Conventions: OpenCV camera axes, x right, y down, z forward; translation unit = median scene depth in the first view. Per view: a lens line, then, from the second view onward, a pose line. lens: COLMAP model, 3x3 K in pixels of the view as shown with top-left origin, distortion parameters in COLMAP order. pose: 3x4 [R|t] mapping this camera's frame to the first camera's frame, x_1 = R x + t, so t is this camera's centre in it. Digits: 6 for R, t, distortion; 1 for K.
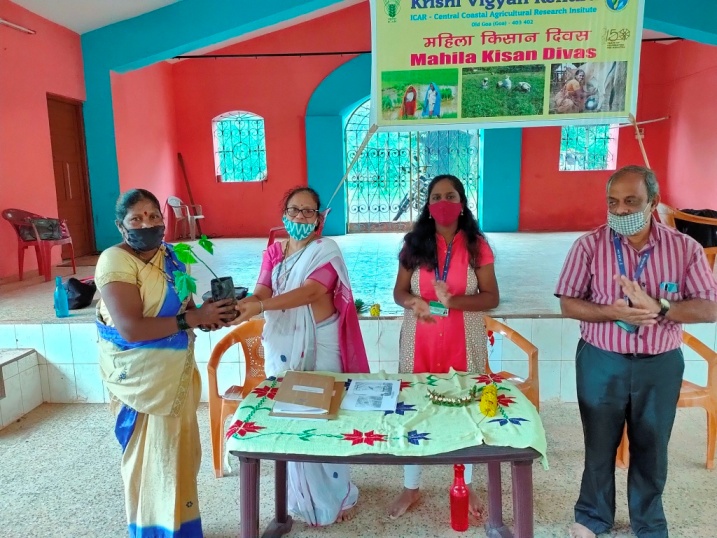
lens RADIAL K [[529.6, 0, 359.8], [0, 529.6, 270.9], [0, 0, 1]] dist [0.072208, -0.078451]
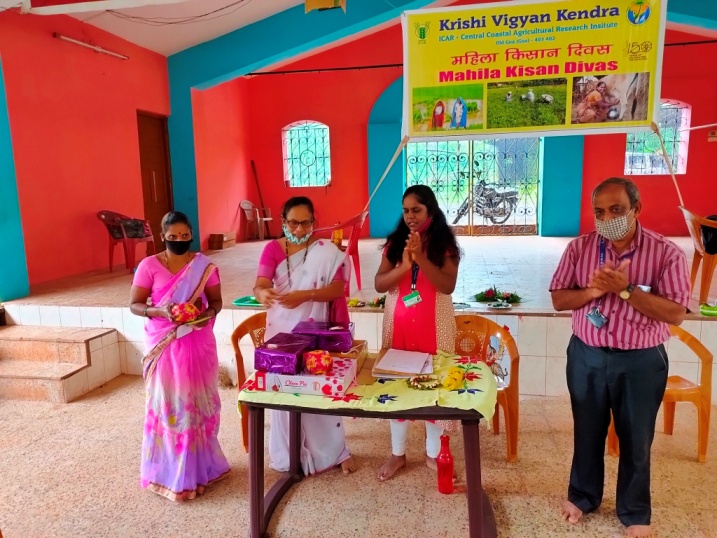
lens RADIAL K [[533.9, 0, 358.5], [0, 533.9, 269.0], [0, 0, 1]] dist [0.072707, -0.089394]
pose [[0.988963, 0.022377, -0.146463, 0.102959], [-0.023958, 0.999672, -0.009038, 0.012200], [0.146213, 0.012447, 0.989175, -0.110371]]
